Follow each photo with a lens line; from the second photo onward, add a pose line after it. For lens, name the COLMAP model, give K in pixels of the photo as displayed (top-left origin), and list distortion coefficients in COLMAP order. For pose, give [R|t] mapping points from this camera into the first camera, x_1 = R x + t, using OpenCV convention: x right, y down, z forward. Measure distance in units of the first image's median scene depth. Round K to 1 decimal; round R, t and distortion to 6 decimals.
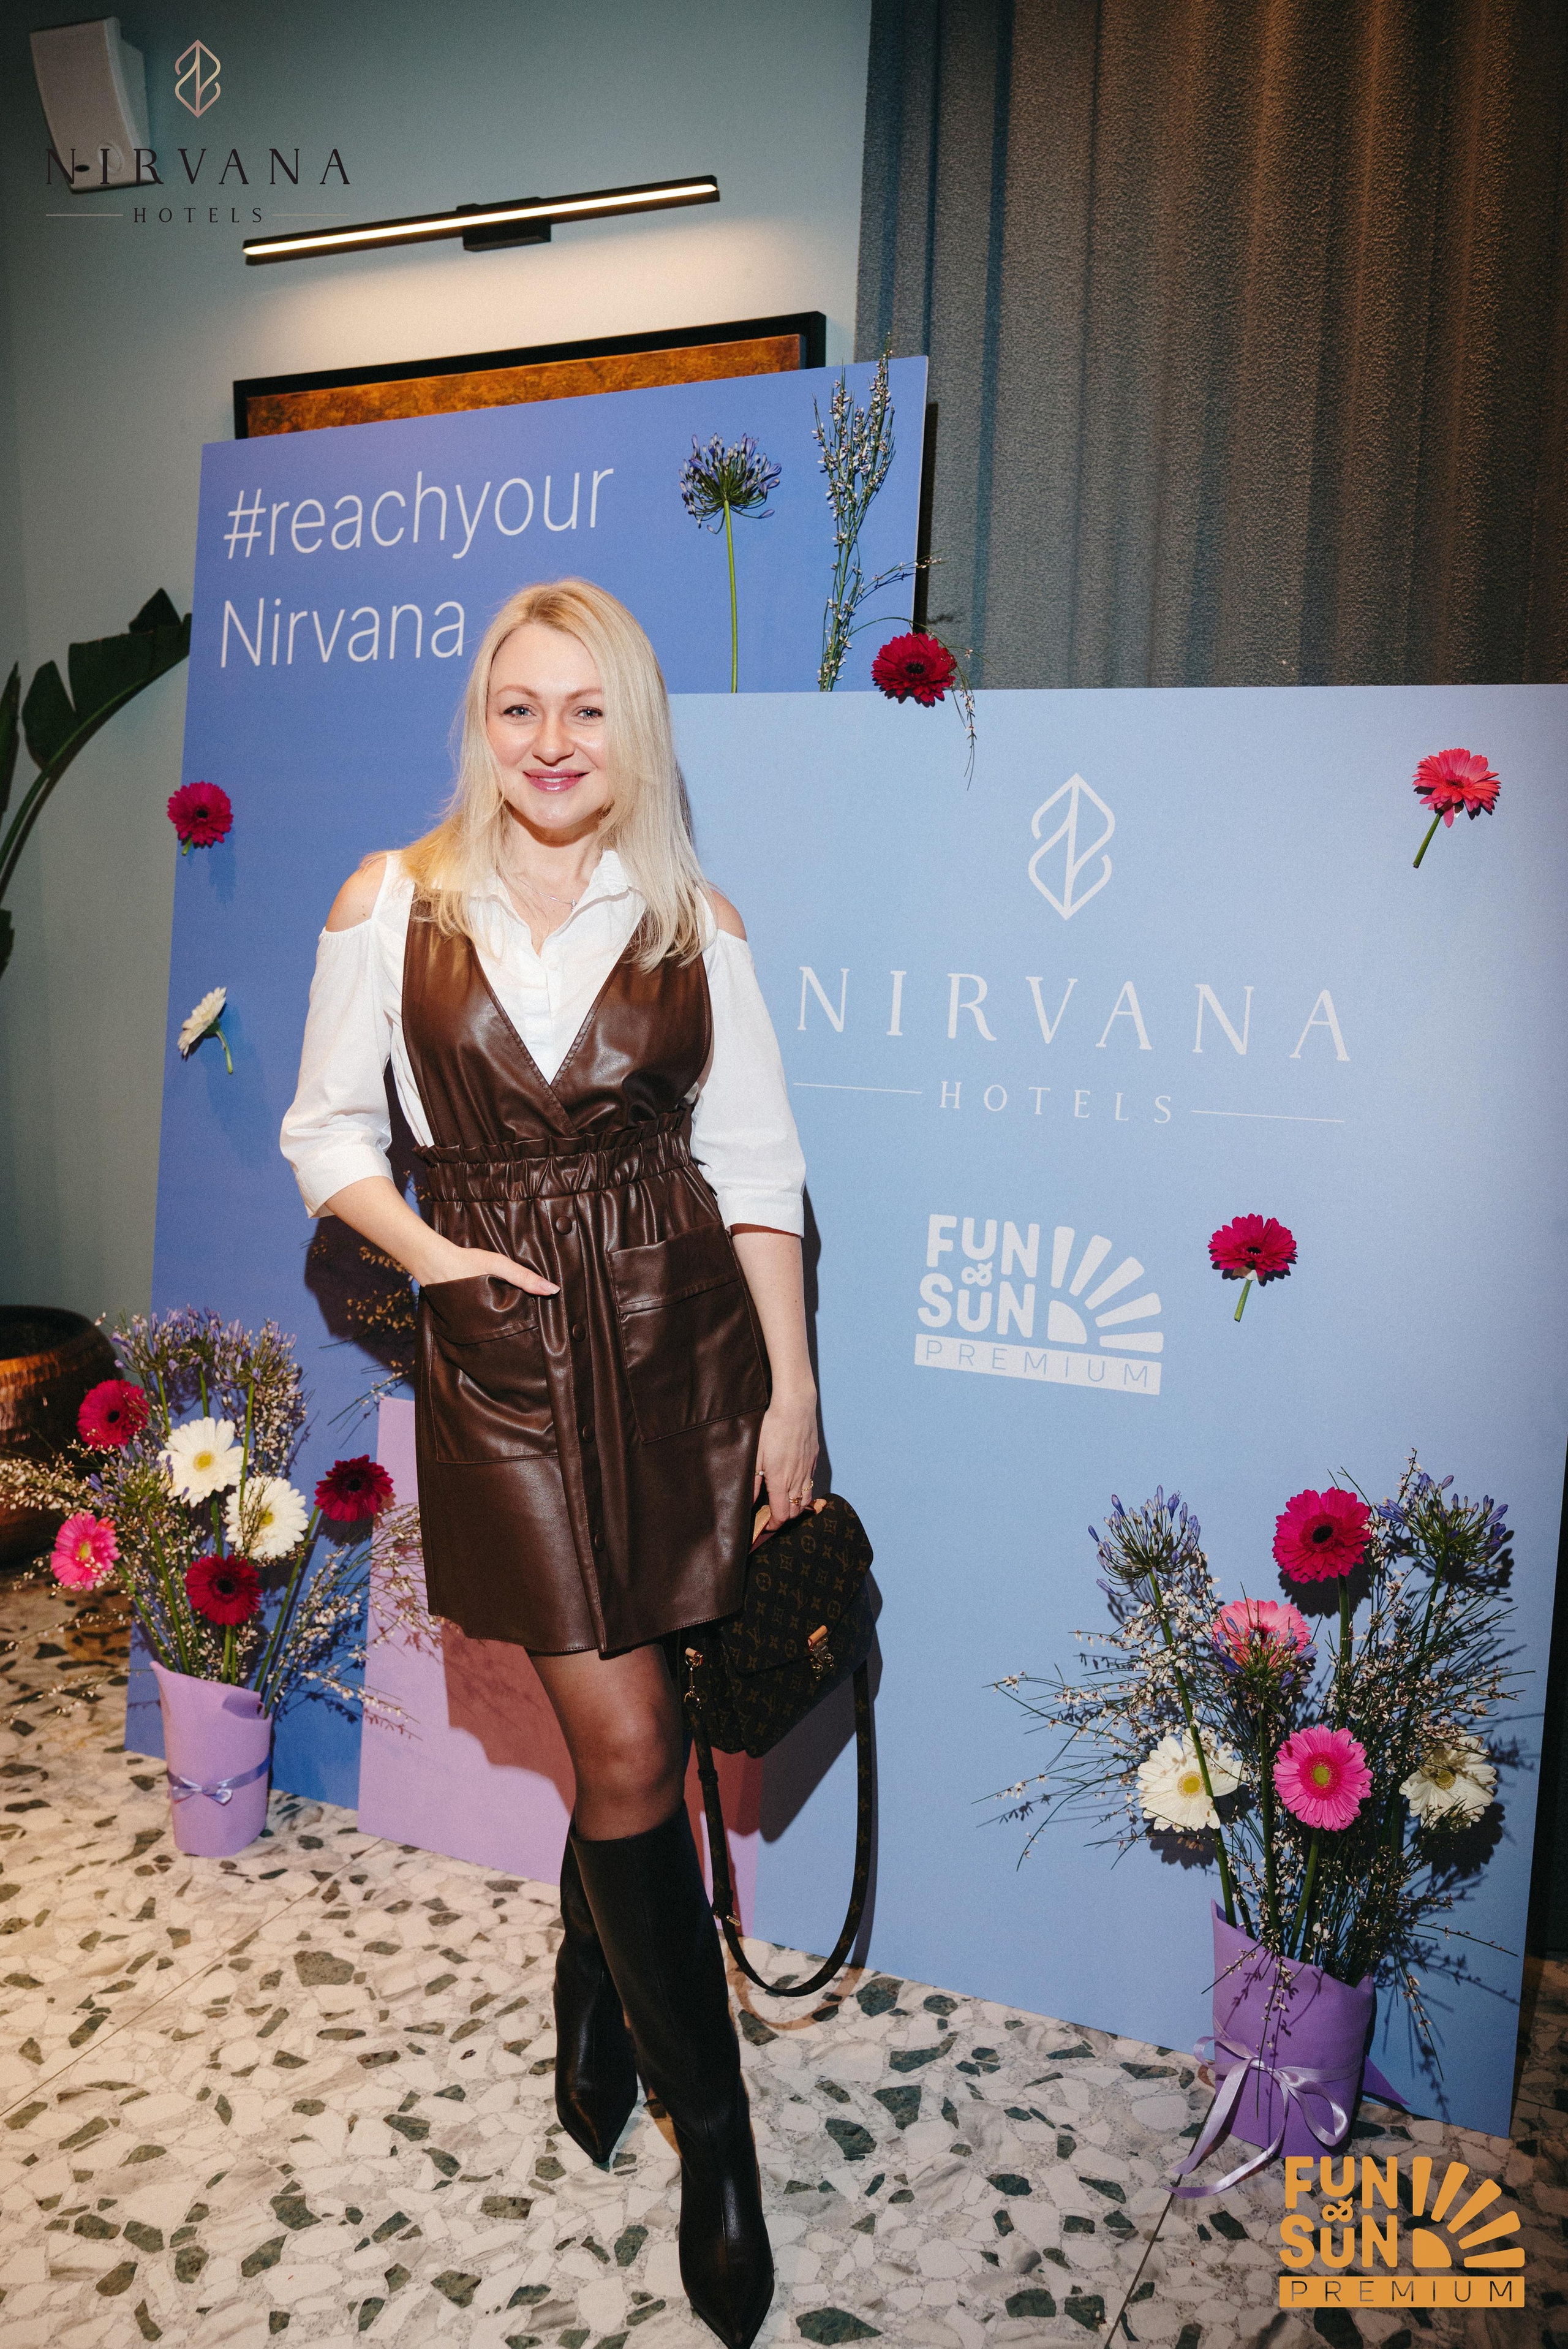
lens RADIAL K [[1938.2, 0, 788.9], [0, 1938.2, 1162.0], [0, 0, 1]] dist [0.001207, -0.004483]
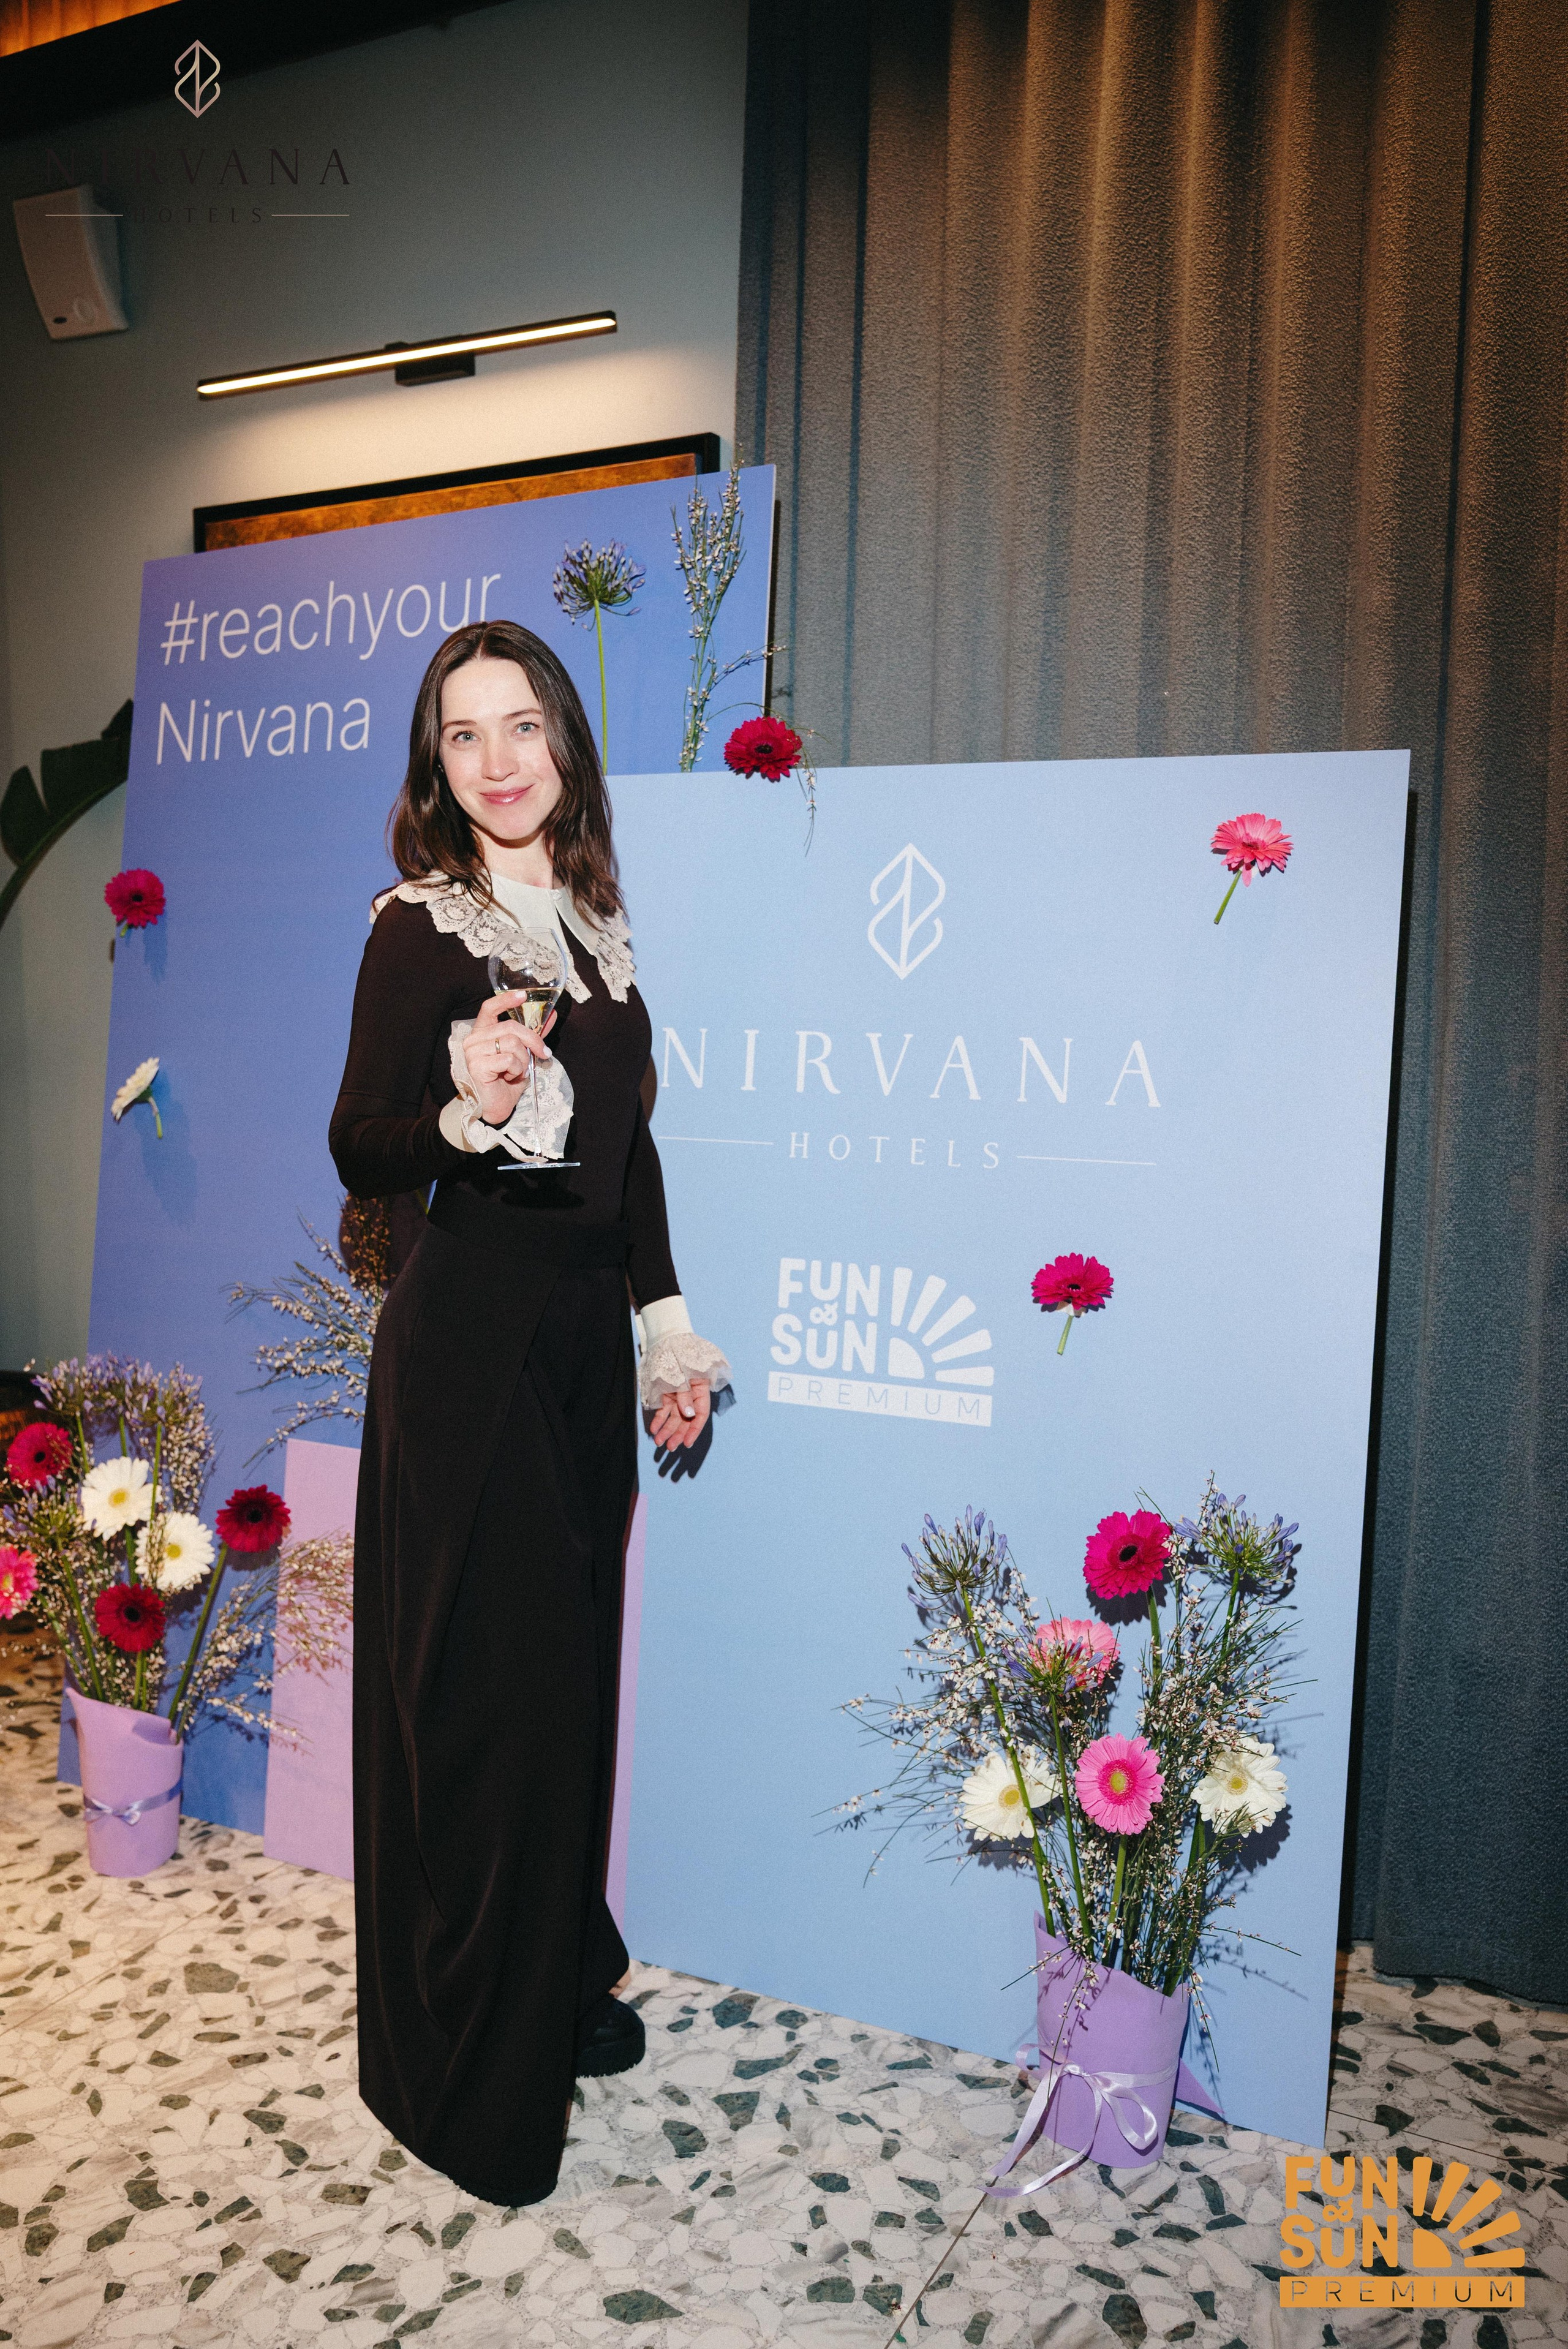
lens RADIAL K [[1890.3, 0, 763.0], [0, 1890.3, 1173.7], [0, 0, 1]] dist [-0.000755, -0.001698]
pose [[0.999261, -0.003838, -0.038248, 0.103823], [0.001905, 0.998725, -0.050453, 0.033472], [0.038393, 0.050343, 0.997994, -0.034912]]
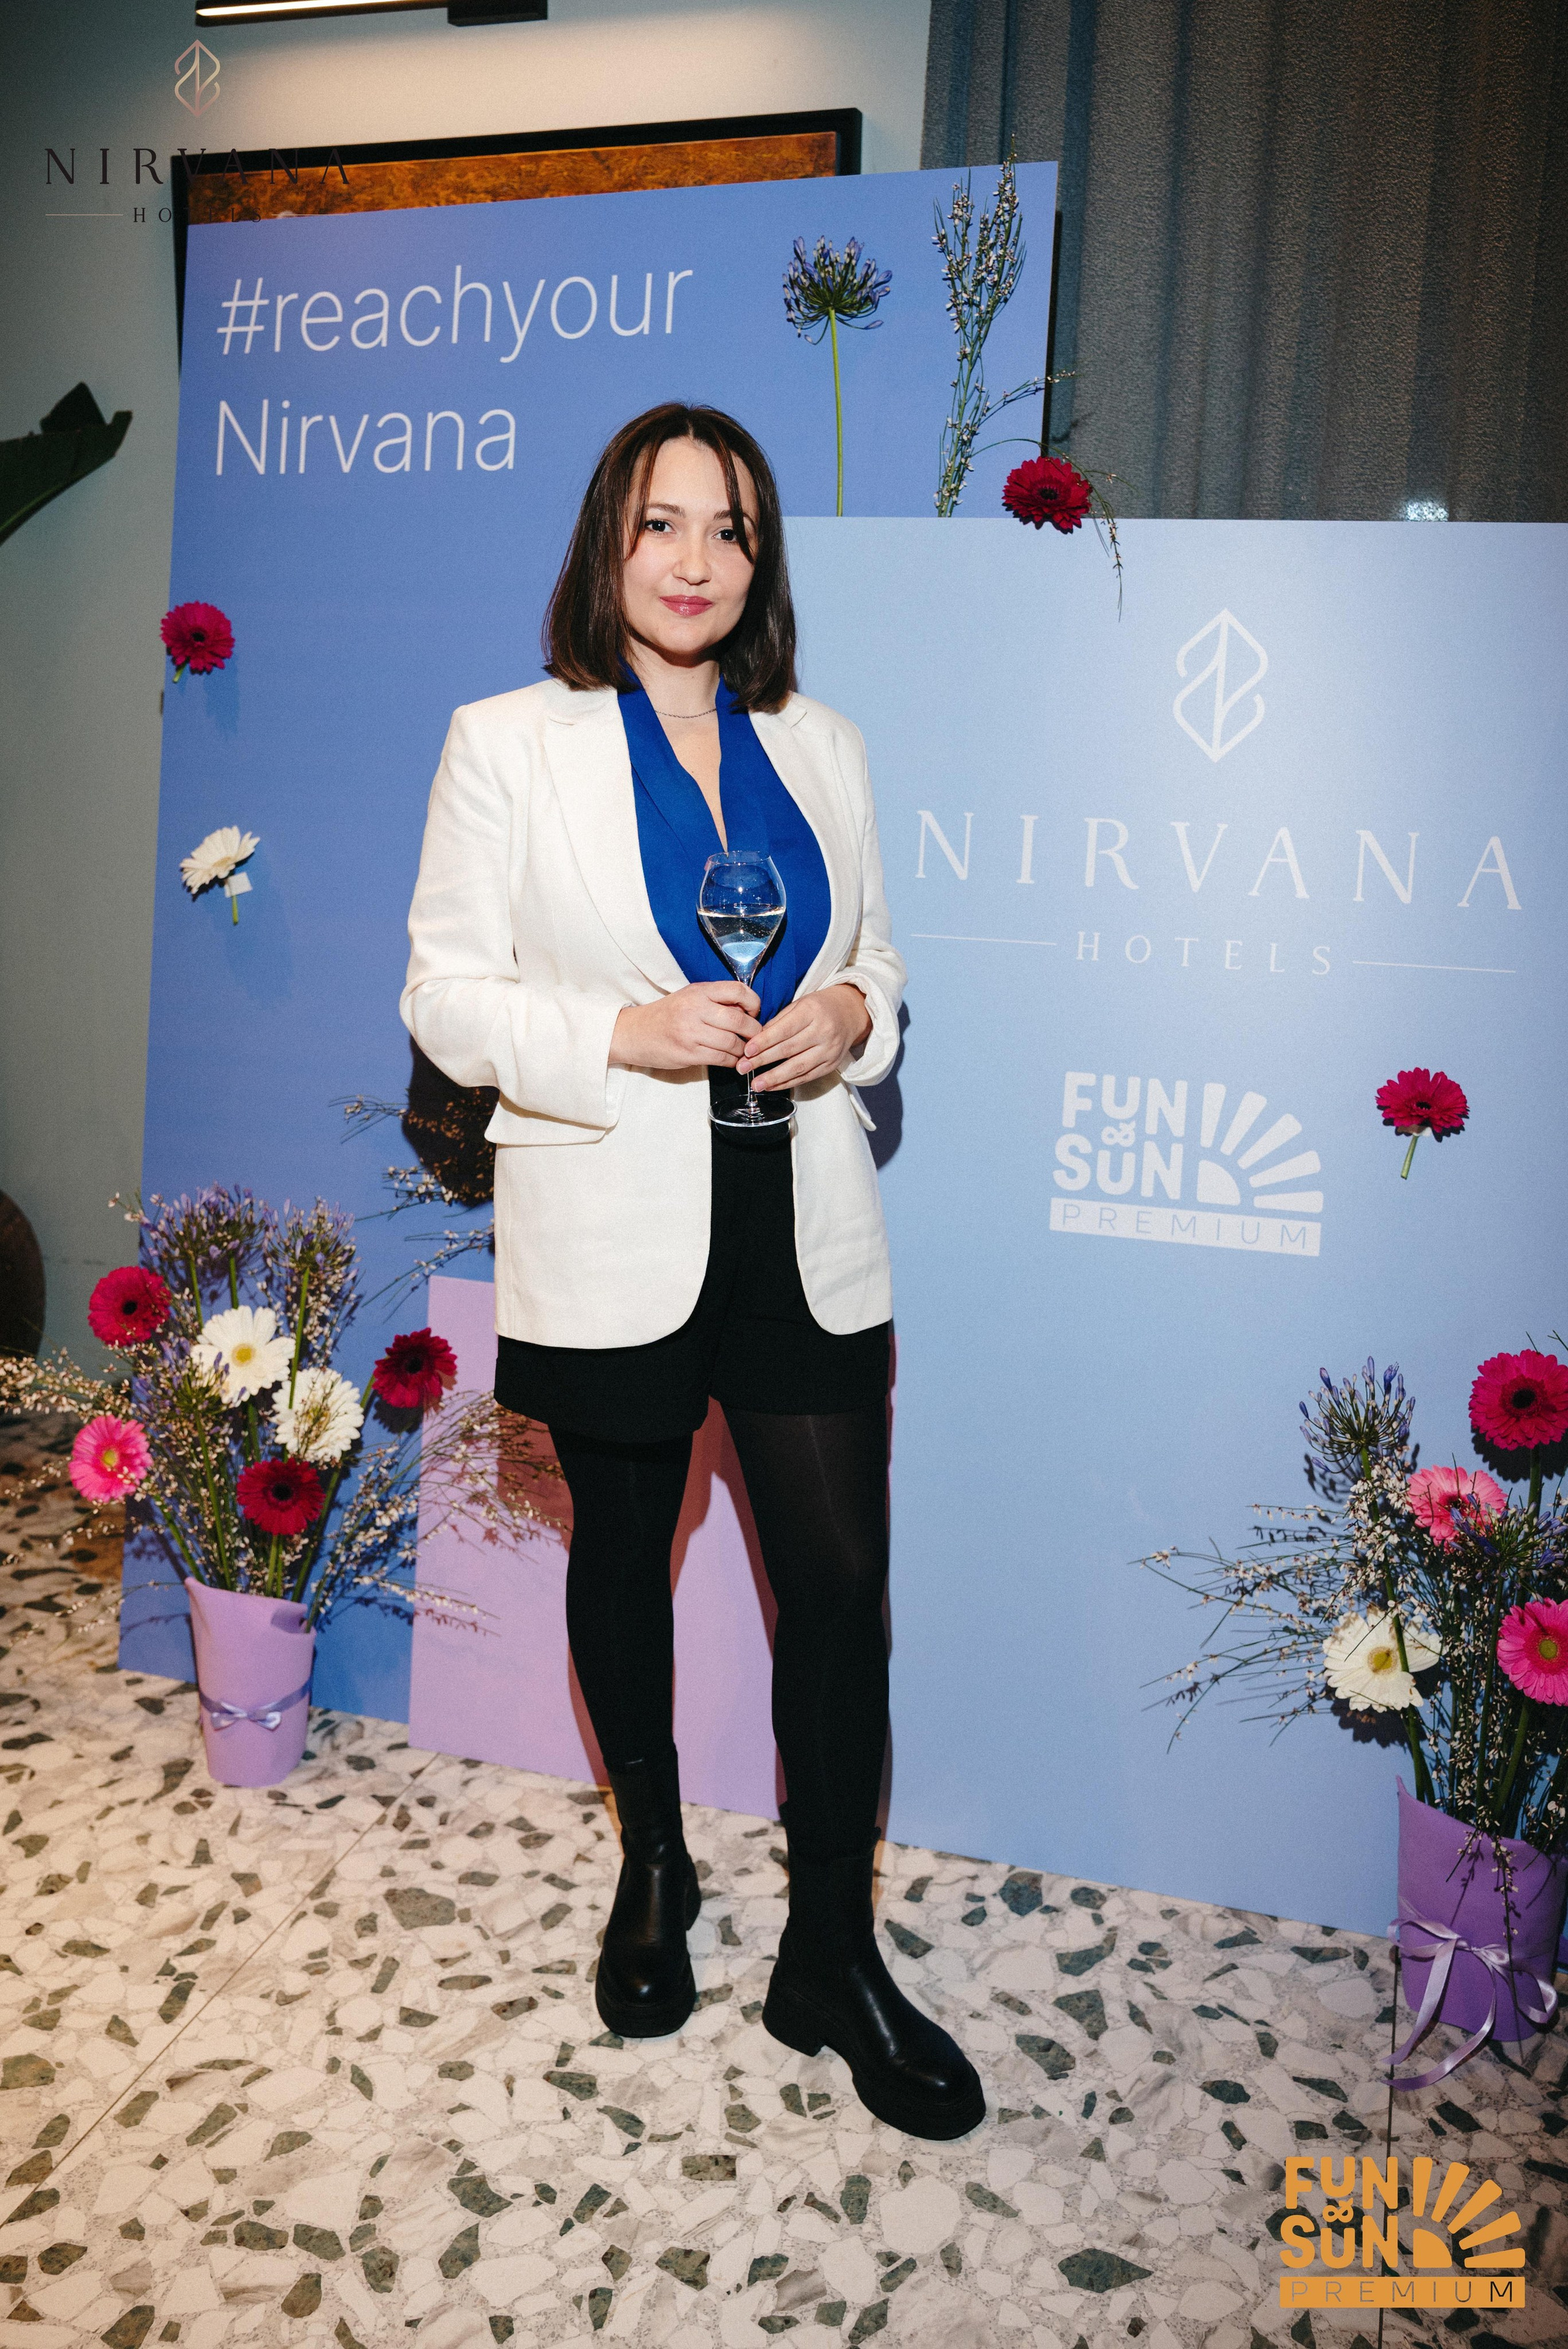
lens RADIAL K [[1942.0, 0, 782.3], [0, 1942.0, 1014.7], [0, 0, 1]] dist [0.002545, -0.005874]
pose [[0.990764, -0.014649, 0.134805, -0.194756], [0.012333, 0.999762, 0.017999, -0.019829], [-0.135036, -0.016171, 0.990709, 0.078841]]
